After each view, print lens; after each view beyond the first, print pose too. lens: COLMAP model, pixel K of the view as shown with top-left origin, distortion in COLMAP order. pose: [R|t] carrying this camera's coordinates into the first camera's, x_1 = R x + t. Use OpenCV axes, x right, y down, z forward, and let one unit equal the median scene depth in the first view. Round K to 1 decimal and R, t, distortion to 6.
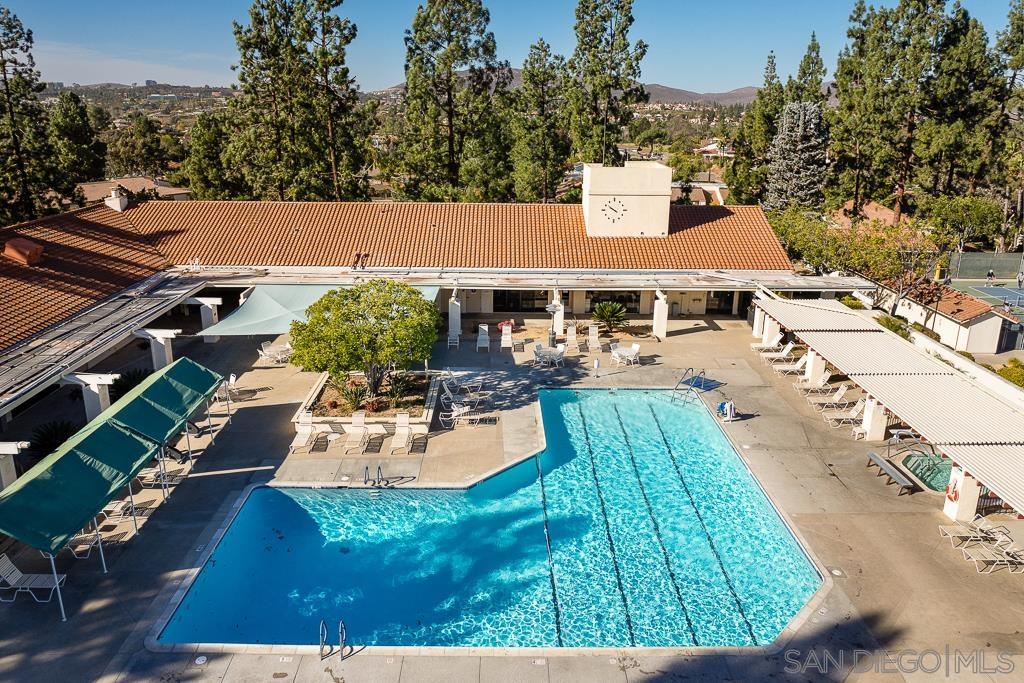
lens RADIAL K [[713.9, 0, 512.0], [0, 713.9, 341.5], [0, 0, 1]] dist [-0.043155, -0.003117]
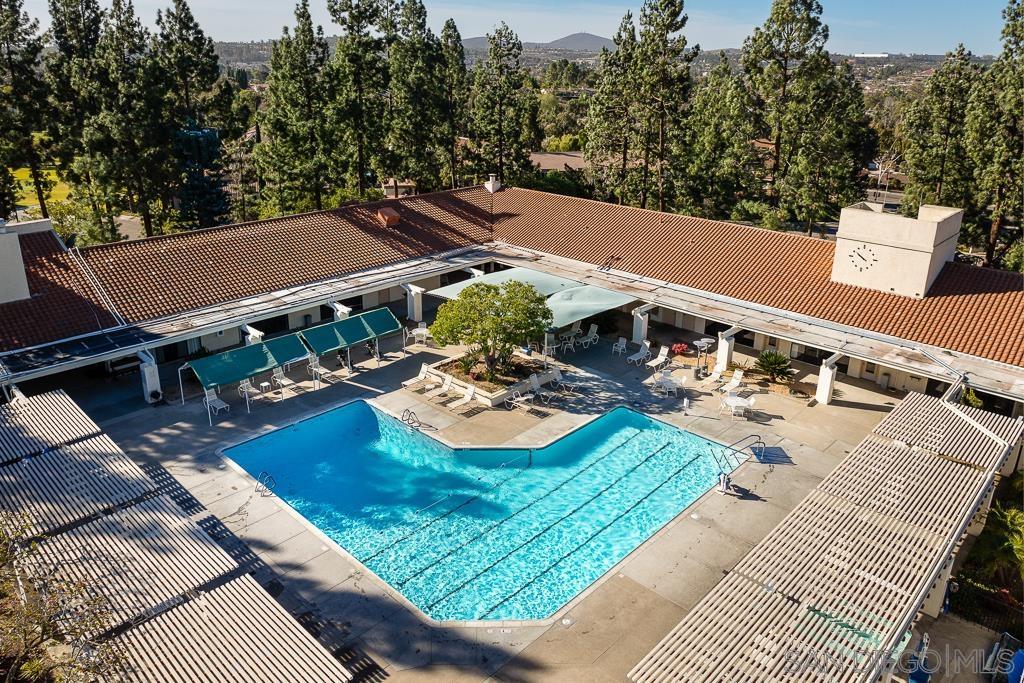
lens RADIAL K [[713.9, 0, 512.0], [0, 713.9, 341.5], [0, 0, 1]] dist [-0.043155, -0.003117]
pose [[0.710640, 0.249219, -0.657937, 0.655962], [-0.223848, 0.966655, 0.124378, -0.138323], [0.666995, 0.058890, 0.742731, 0.063031]]
